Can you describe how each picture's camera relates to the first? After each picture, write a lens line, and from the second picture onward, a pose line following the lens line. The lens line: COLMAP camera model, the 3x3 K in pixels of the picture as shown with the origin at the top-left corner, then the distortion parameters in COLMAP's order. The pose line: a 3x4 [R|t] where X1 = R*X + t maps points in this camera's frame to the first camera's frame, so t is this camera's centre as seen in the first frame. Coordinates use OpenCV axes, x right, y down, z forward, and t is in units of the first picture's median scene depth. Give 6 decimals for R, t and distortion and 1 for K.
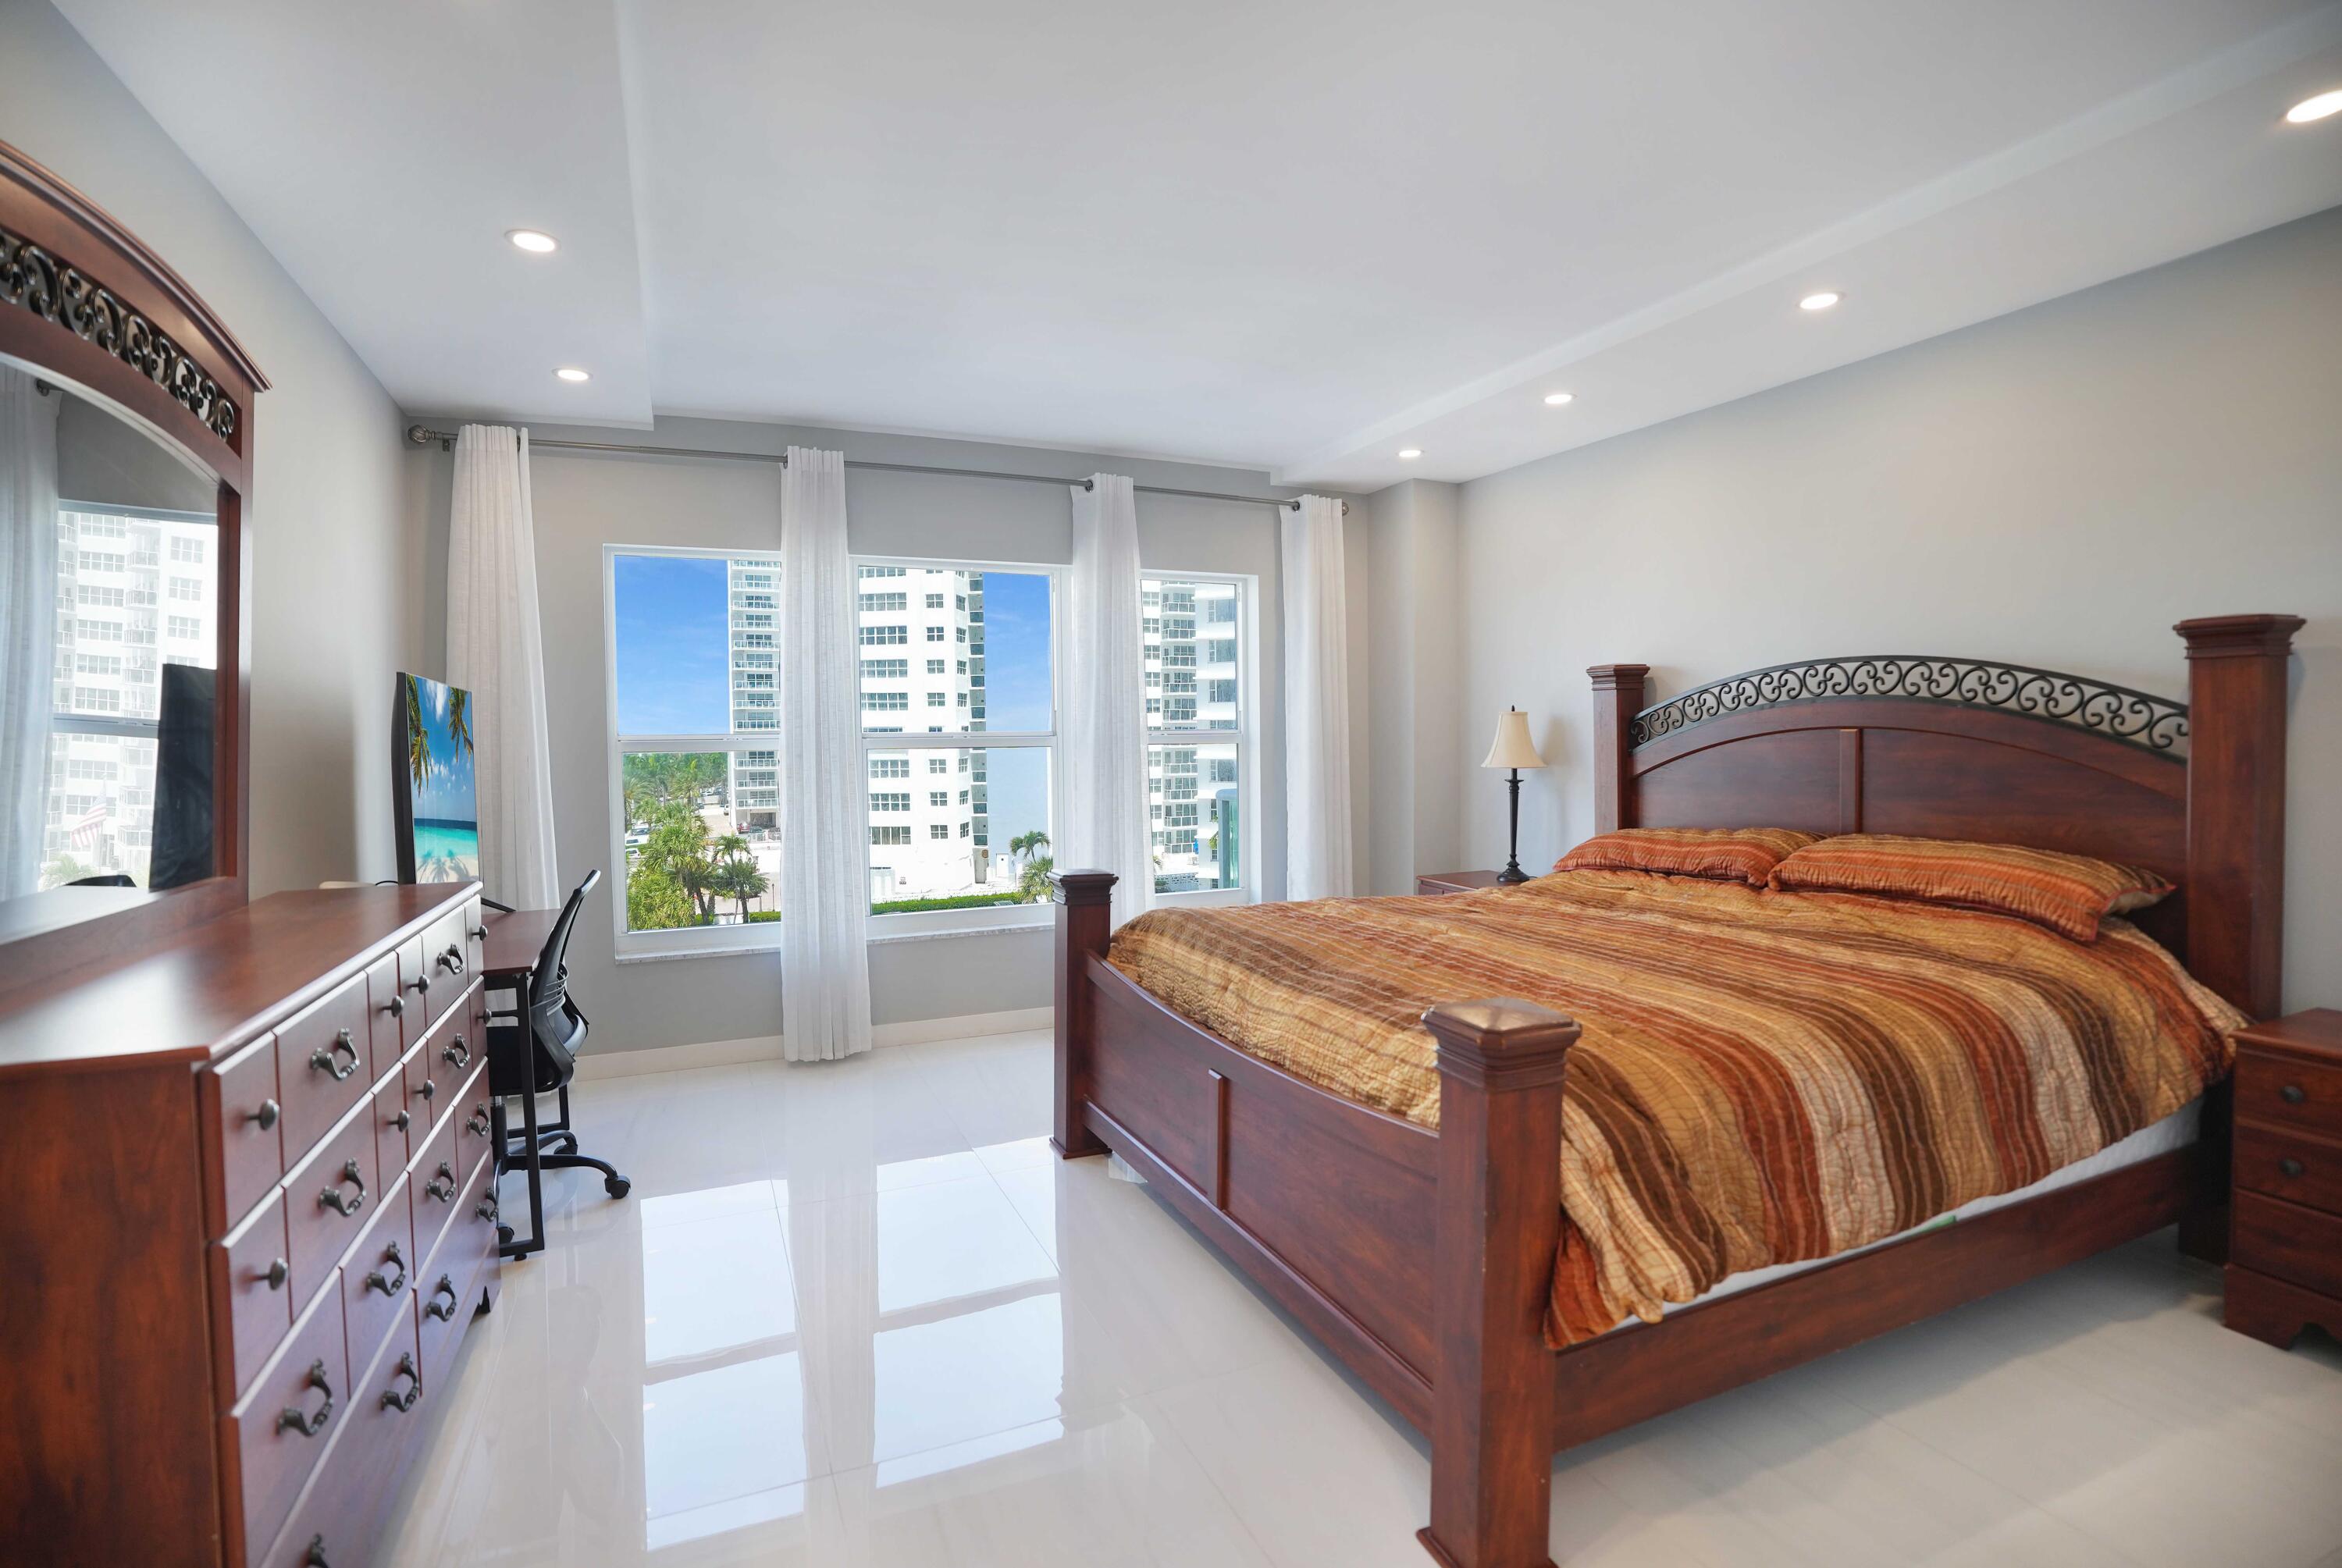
lens RADIAL K [[1115.7, 0, 1154.4], [0, 1115.7, 781.6], [0, 0, 1]] dist [-0.035231, 0.007690]
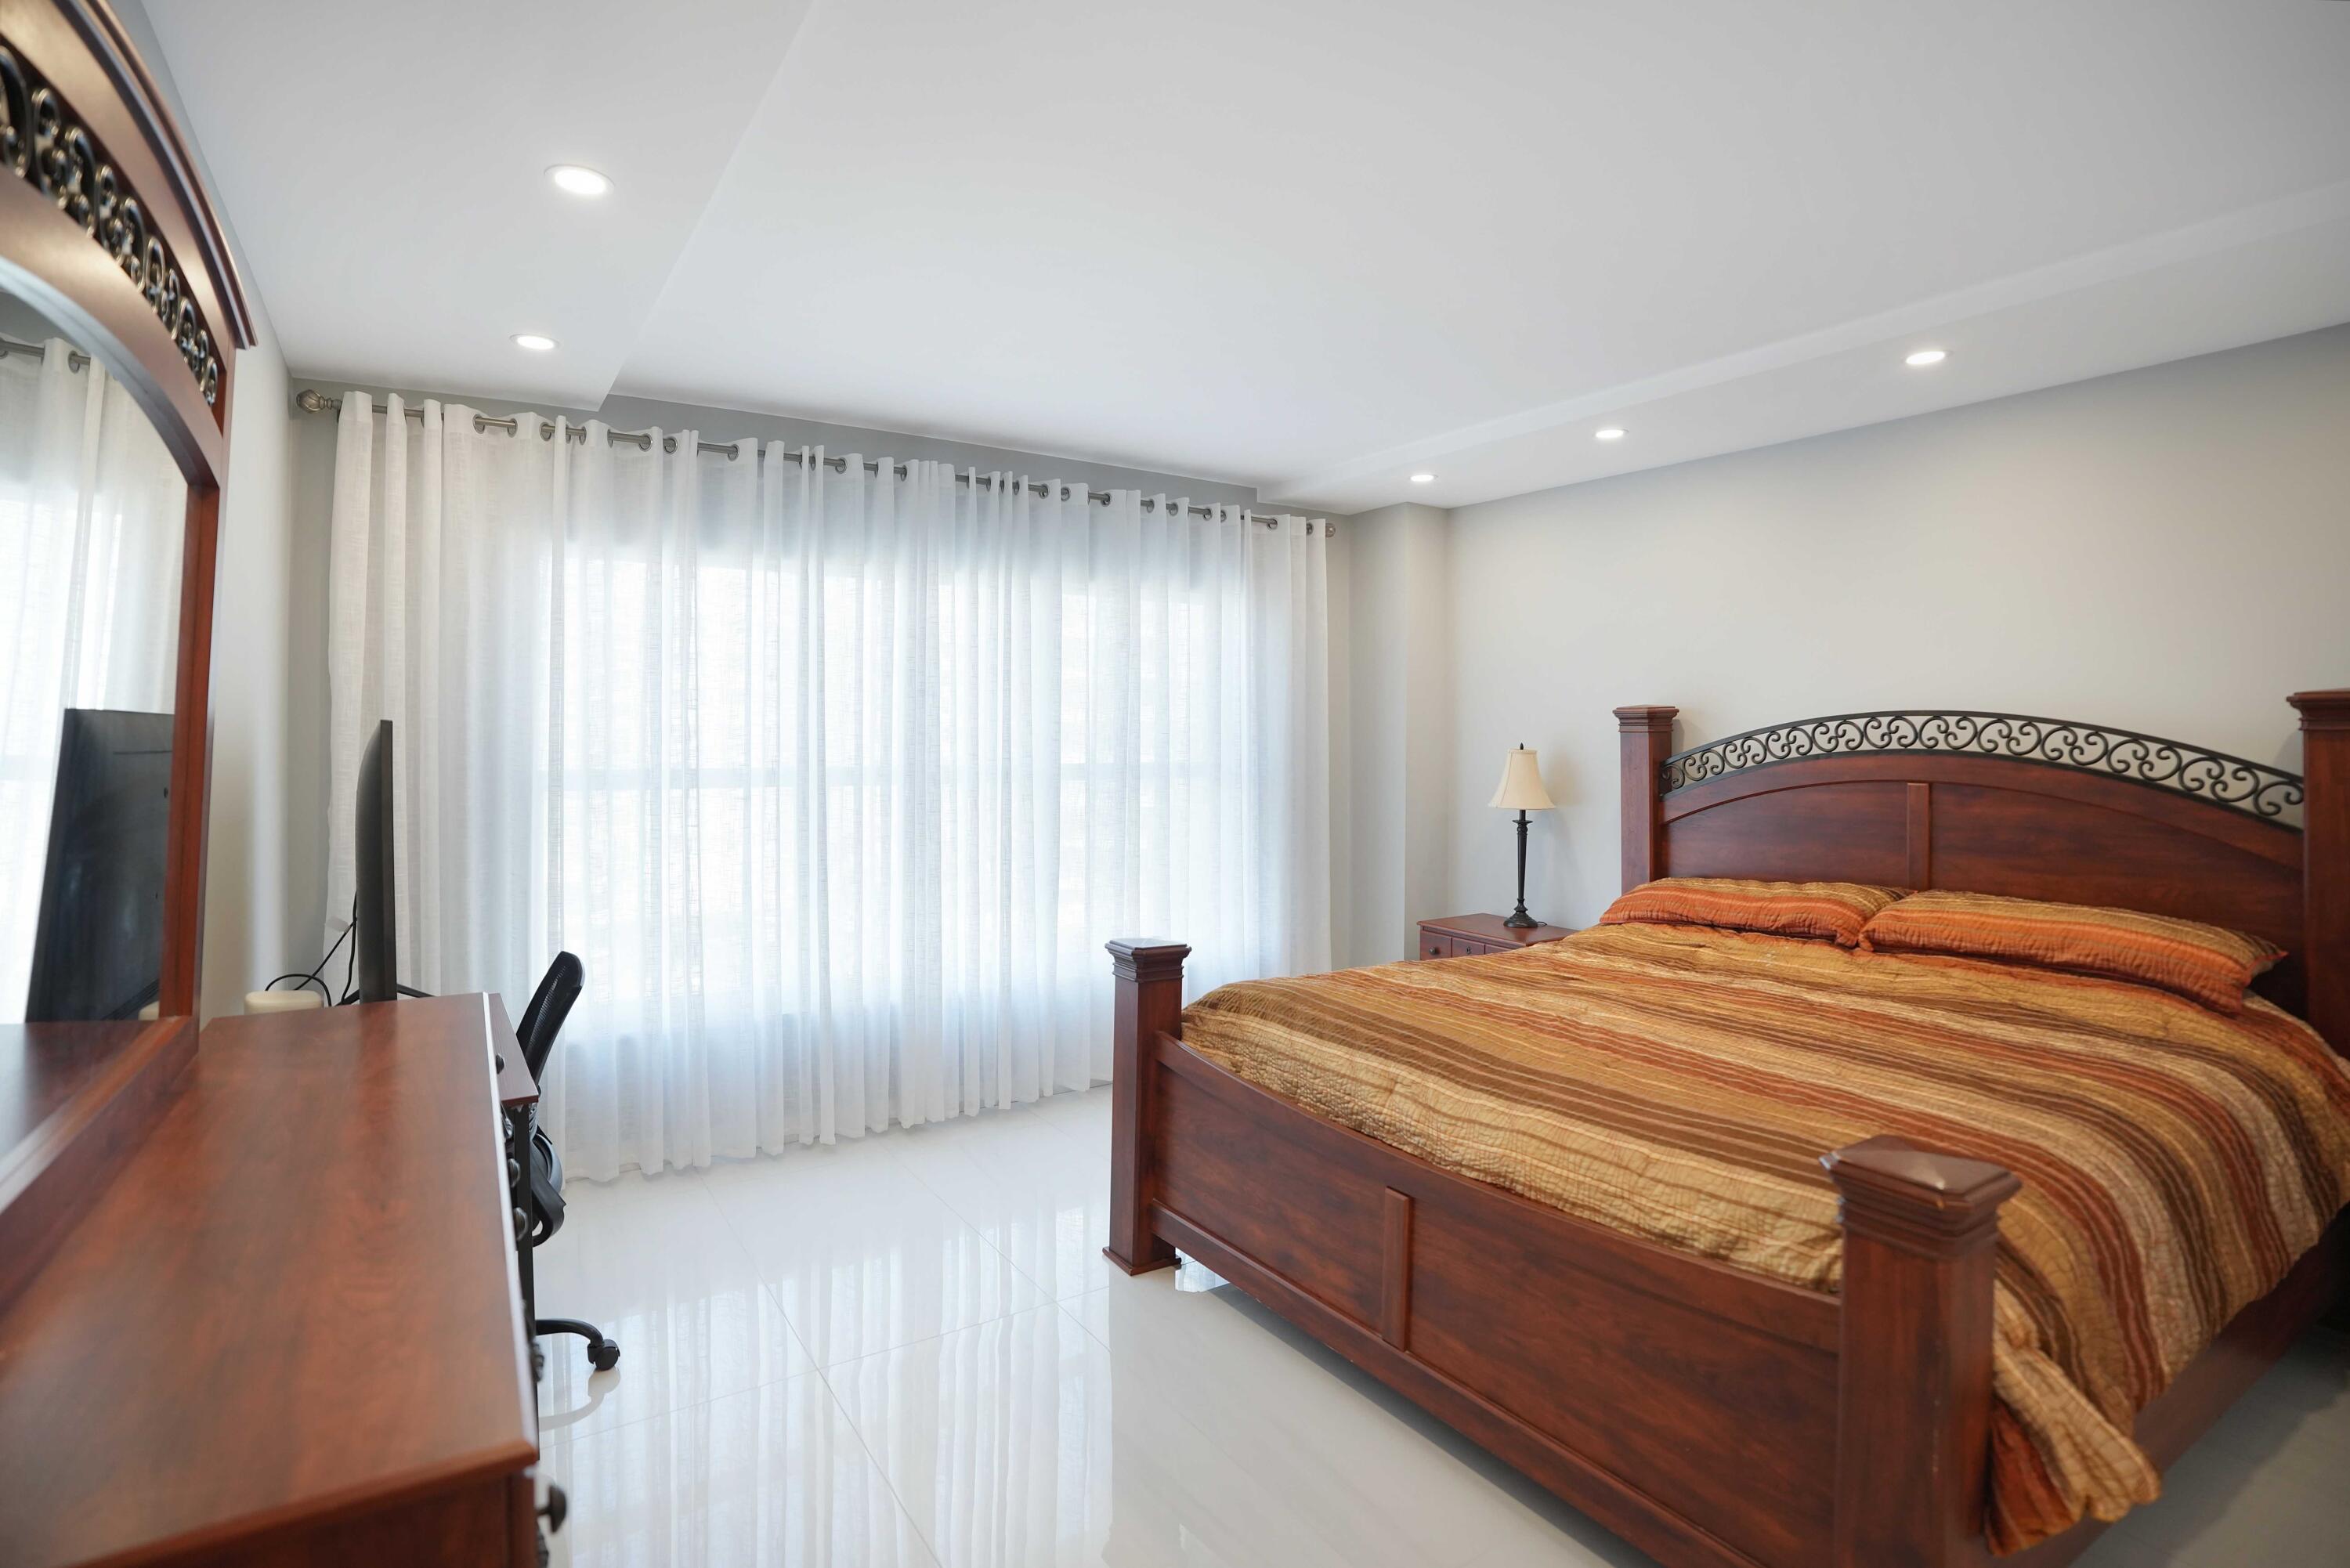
lens RADIAL K [[1171.5, 0, 1226.5], [0, 1171.5, 758.4], [0, 0, 1]] dist [-0.025626, 0.004542]
pose [[0.986354, 0.010235, 0.164318, -0.187475], [-0.004512, 0.999371, -0.035164, -0.036934], [-0.164575, 0.033942, 0.985780, 0.086793]]
